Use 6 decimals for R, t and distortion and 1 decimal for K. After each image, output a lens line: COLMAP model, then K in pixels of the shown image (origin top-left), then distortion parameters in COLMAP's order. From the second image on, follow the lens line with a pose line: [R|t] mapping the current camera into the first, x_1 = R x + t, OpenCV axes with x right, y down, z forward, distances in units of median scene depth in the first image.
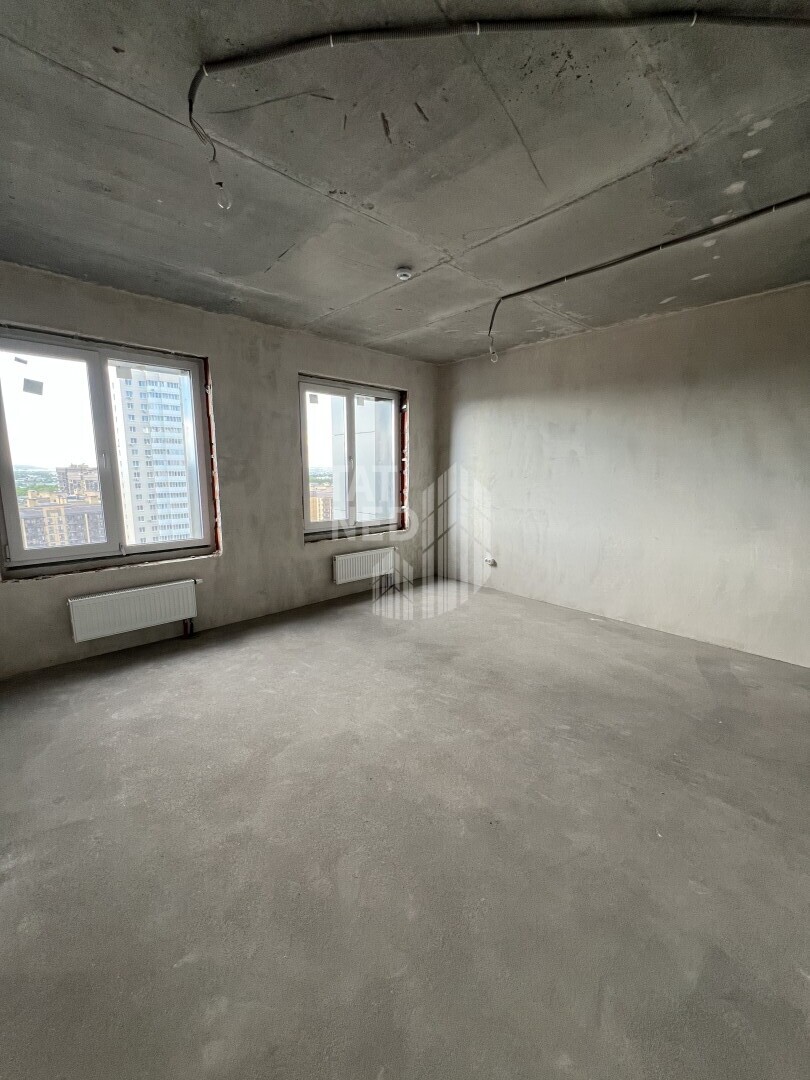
lens RADIAL K [[430.3, 0, 407.2], [0, 430.3, 536.8], [0, 0, 1]] dist [-0.001678, 0.000082]
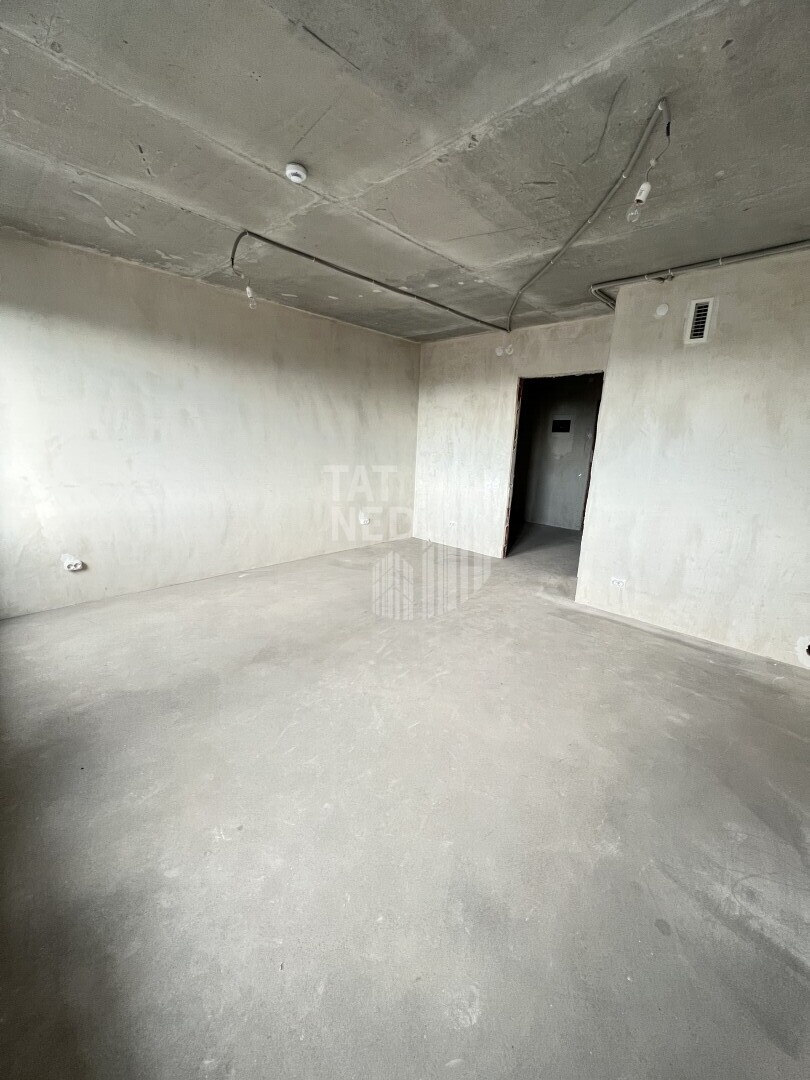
lens RADIAL K [[430.3, 0, 407.2], [0, 430.3, 536.8], [0, 0, 1]] dist [-0.001678, 0.000082]
pose [[-0.059262, -0.230980, 0.971152, -0.744481], [0.119510, 0.964223, 0.236625, -0.128944], [-0.991063, 0.130085, -0.029538, 0.761491]]
